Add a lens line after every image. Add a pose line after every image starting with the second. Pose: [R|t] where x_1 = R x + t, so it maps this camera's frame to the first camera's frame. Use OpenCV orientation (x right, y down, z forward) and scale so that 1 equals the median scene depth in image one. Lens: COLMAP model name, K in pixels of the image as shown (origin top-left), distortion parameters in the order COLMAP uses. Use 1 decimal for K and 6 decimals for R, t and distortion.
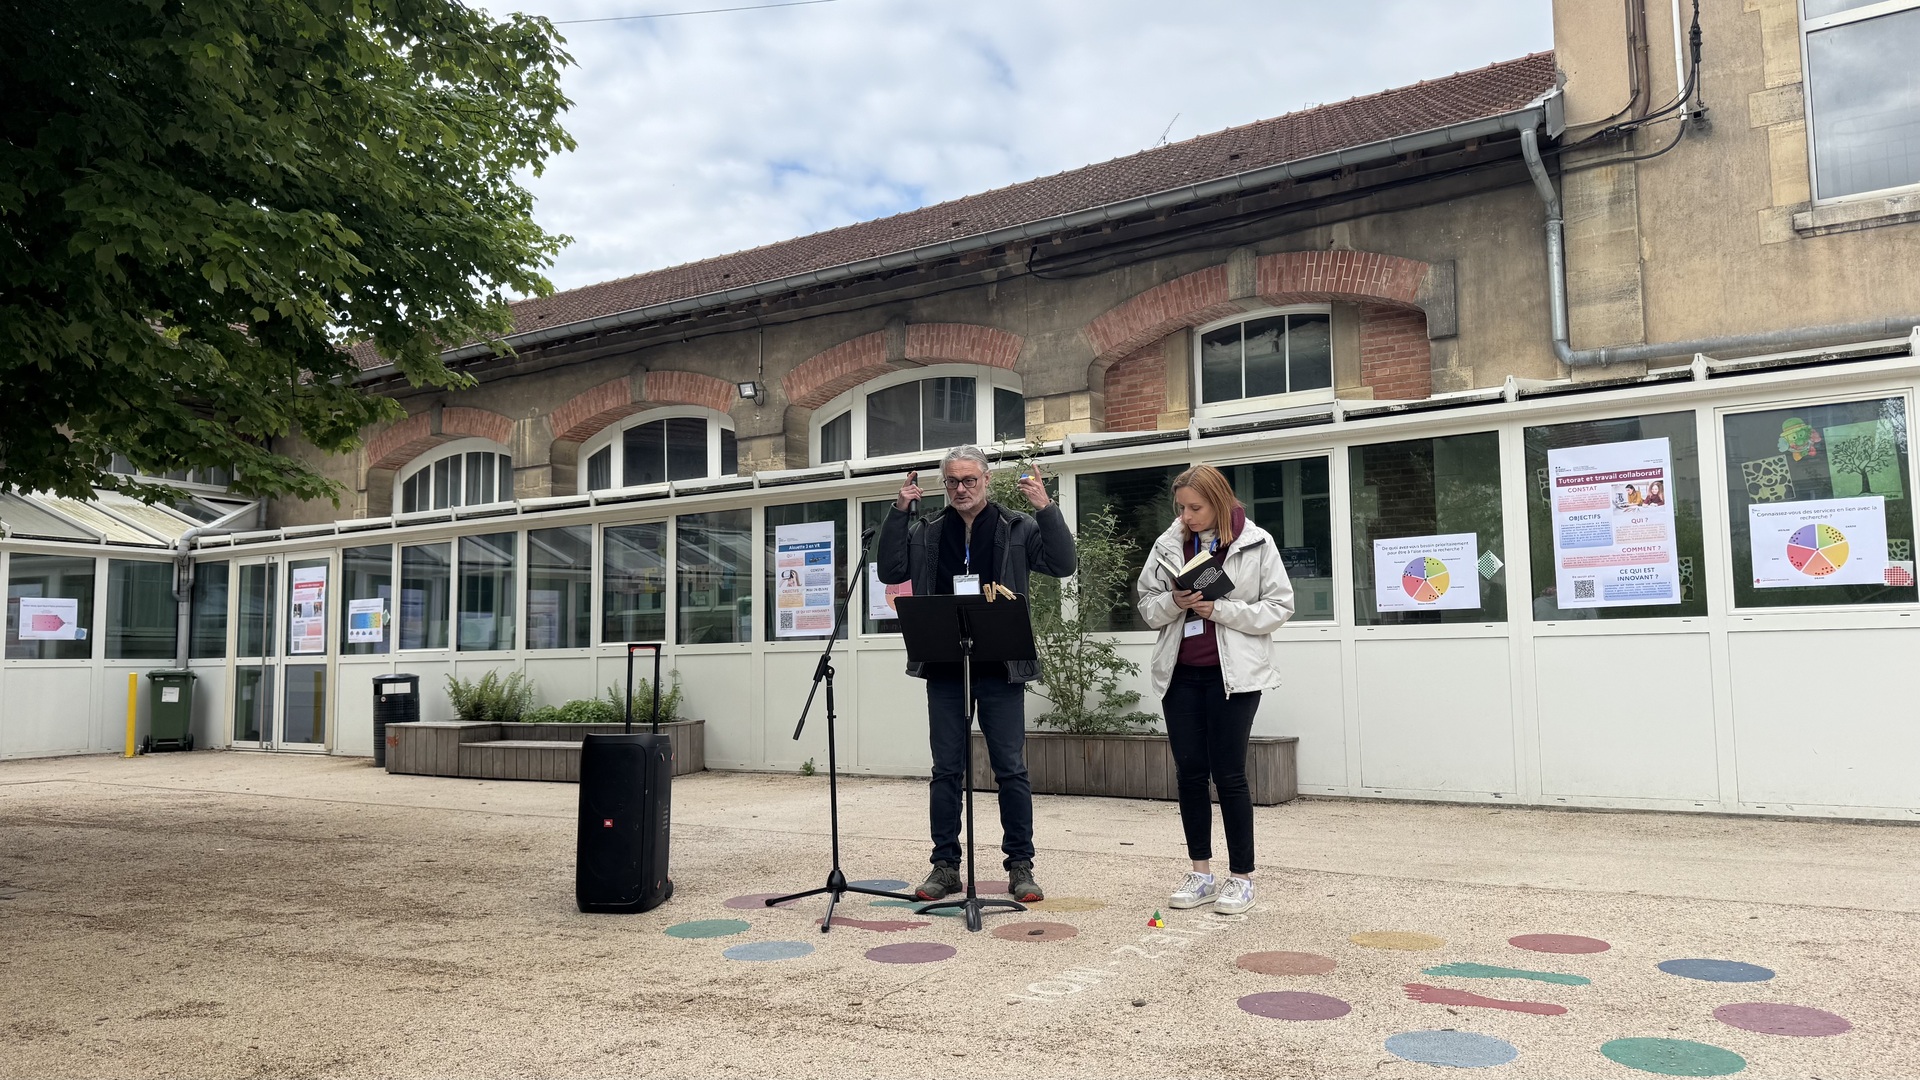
lens RADIAL K [[1419.2, 0, 990.8], [0, 1419.2, 541.1], [0, 0, 1]] dist [0.084071, -0.105519]
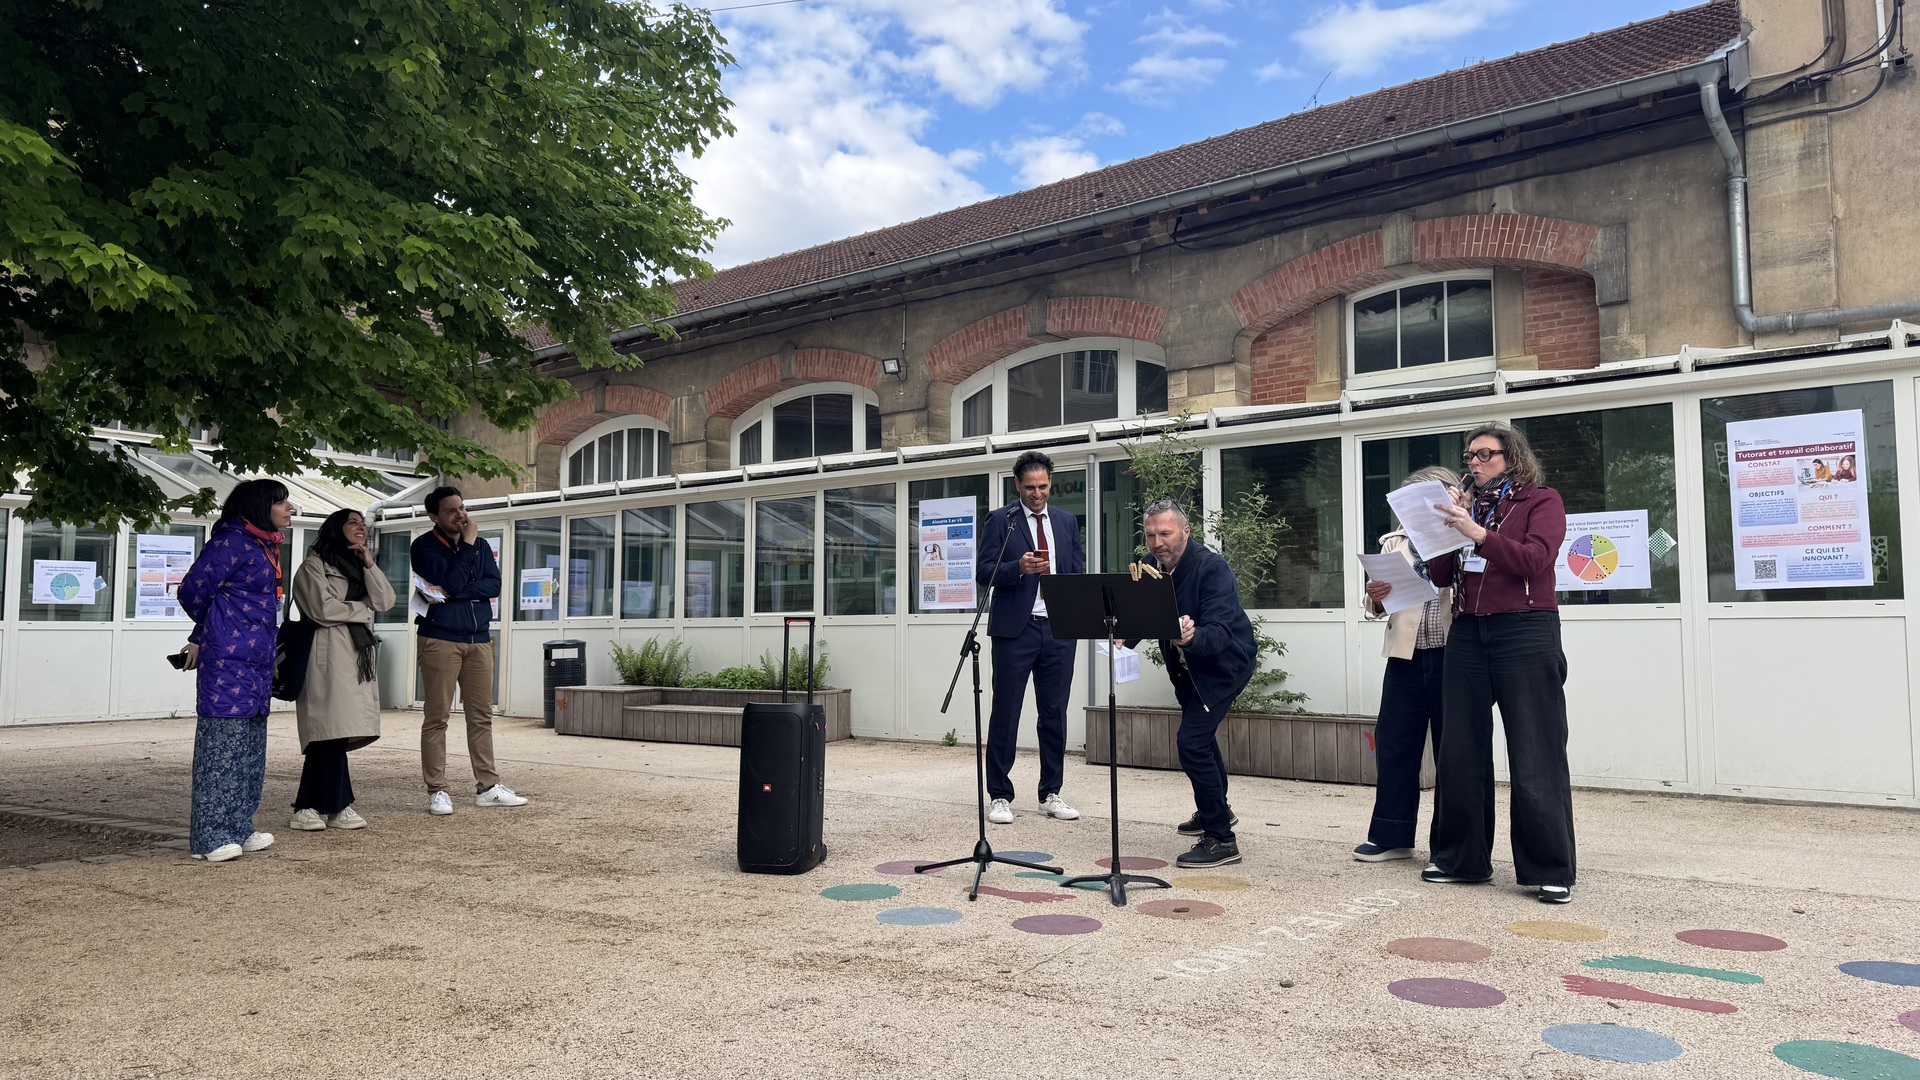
lens RADIAL K [[1419.2, 0, 962.6], [0, 1419.2, 539.1], [0, 0, 1]] dist [0.084071, -0.105519]
pose [[0.993093, 0.004421, -0.117244, -0.002023], [-0.002236, 0.999821, 0.018762, -0.002784], [0.117306, -0.018370, 0.992926, -0.007466]]
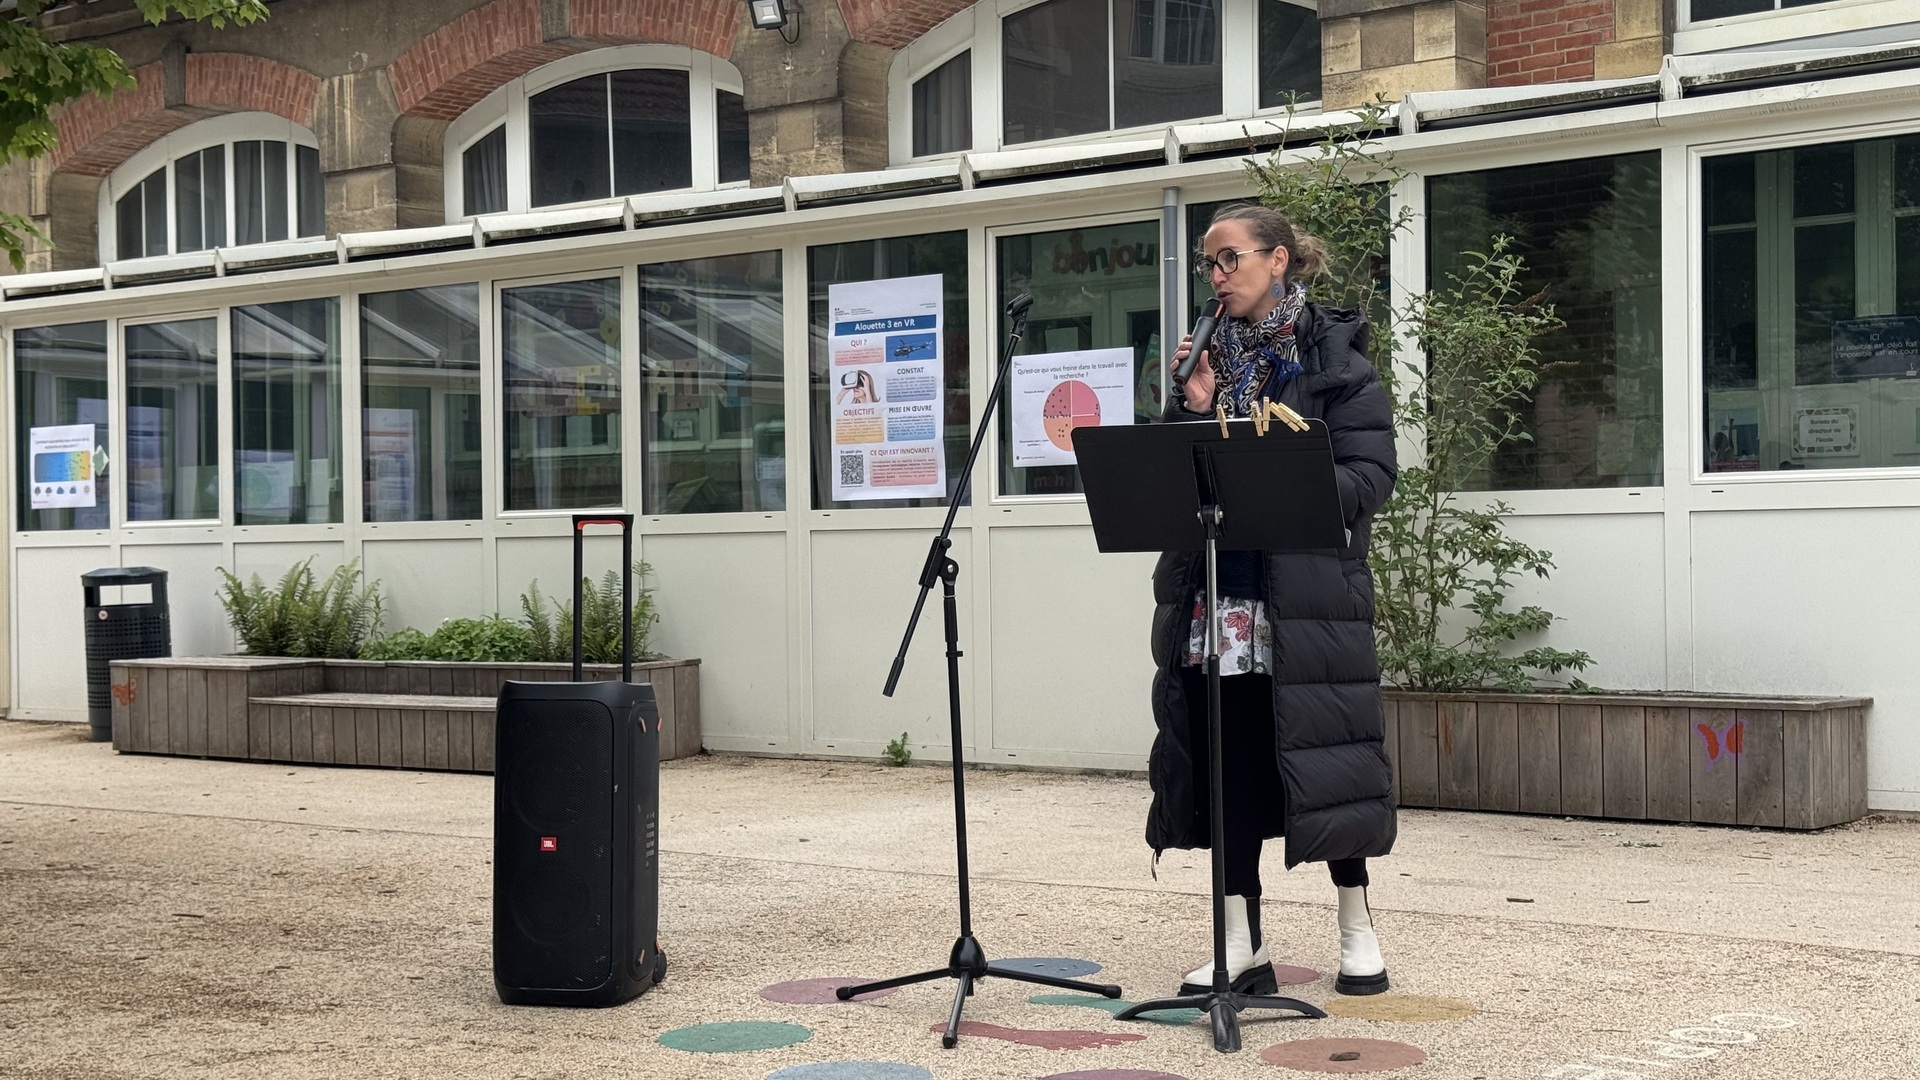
lens RADIAL K [[2831.1, 0, 970.5], [0, 2831.1, 579.6], [0, 0, 1]] dist [0.118364, 0.000000]
pose [[0.995306, 0.002023, -0.096759, -0.002256], [0.007255, 0.995410, 0.095431, -0.002384], [0.096508, -0.095685, 0.990722, -0.022044]]
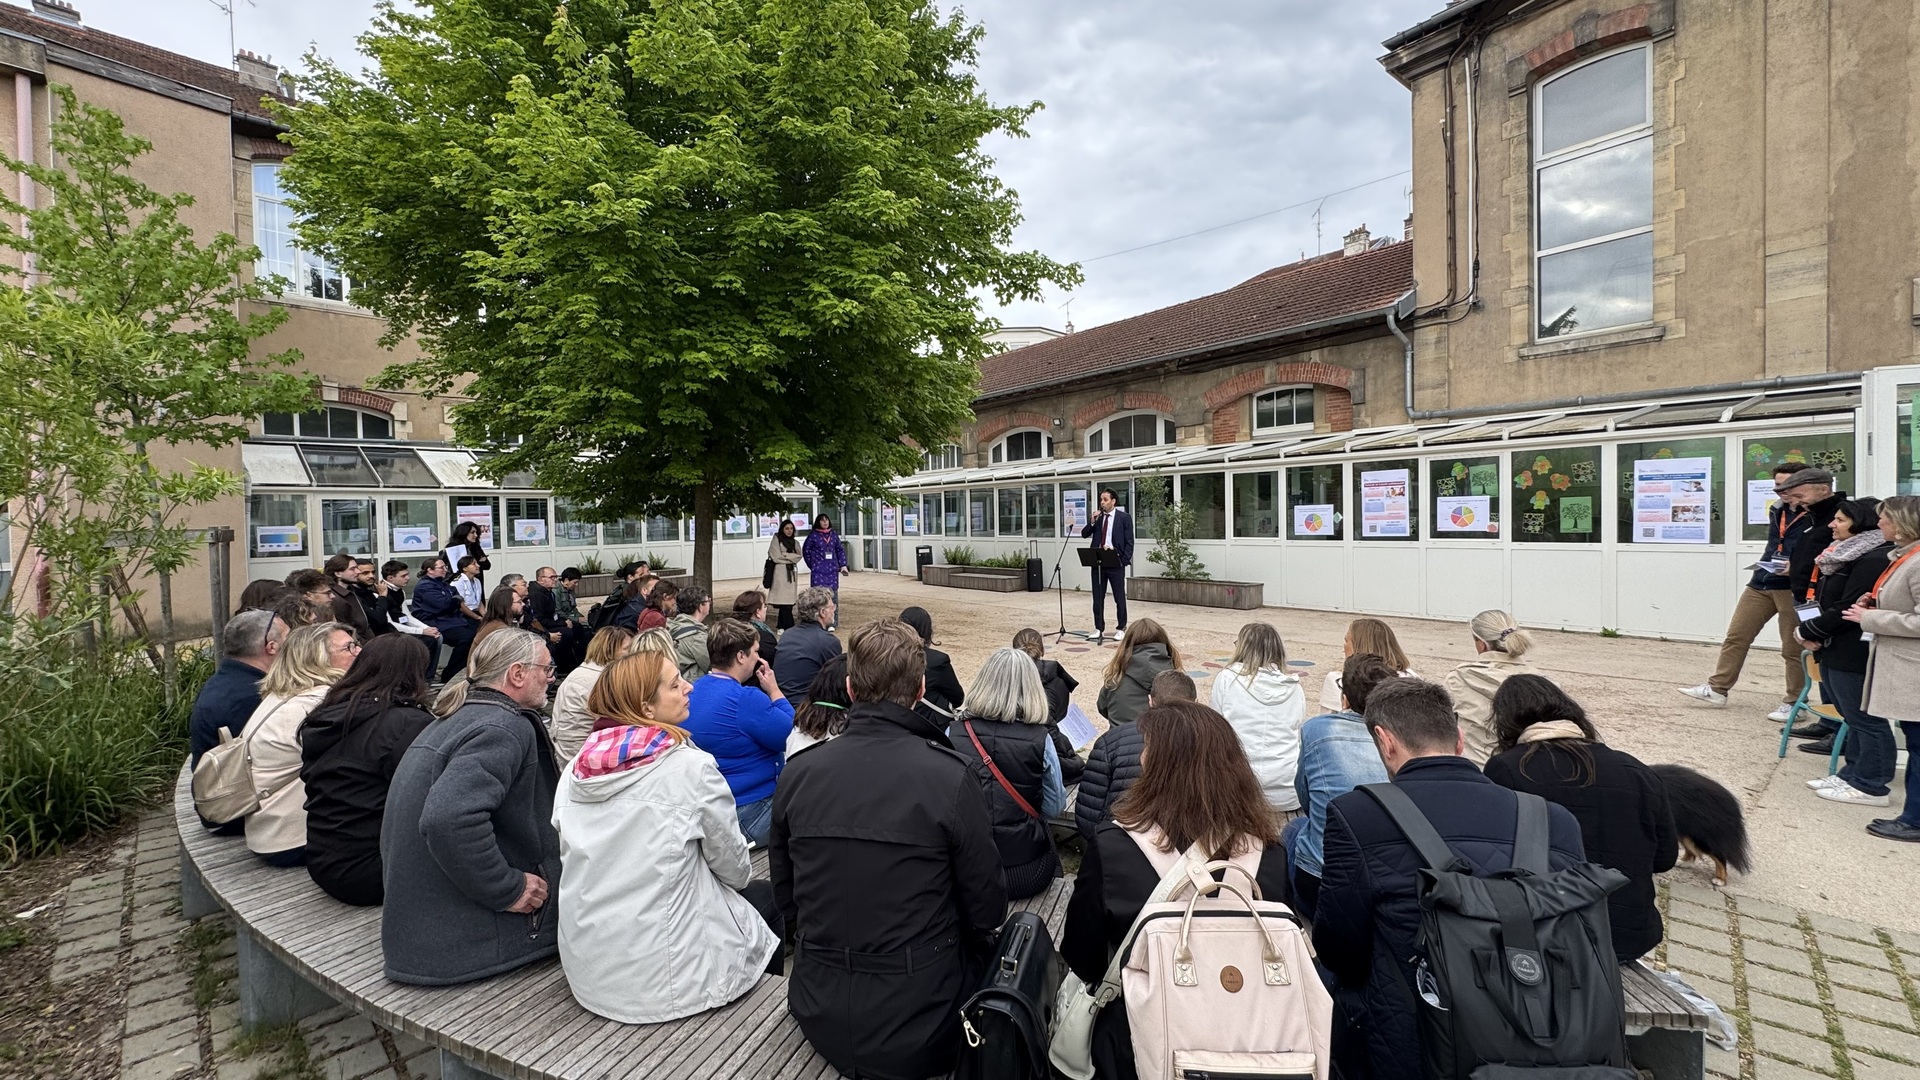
lens RADIAL K [[780.4, 0, 955.2], [0, 780.4, 532.6], [0, 0, 1]] dist [-0.000183, -0.000208]
pose [[0.946495, 0.000881, -0.322718, 0.133463], [0.033535, 0.994314, 0.101070, -0.101654], [0.320972, -0.106485, 0.941084, -0.432390]]
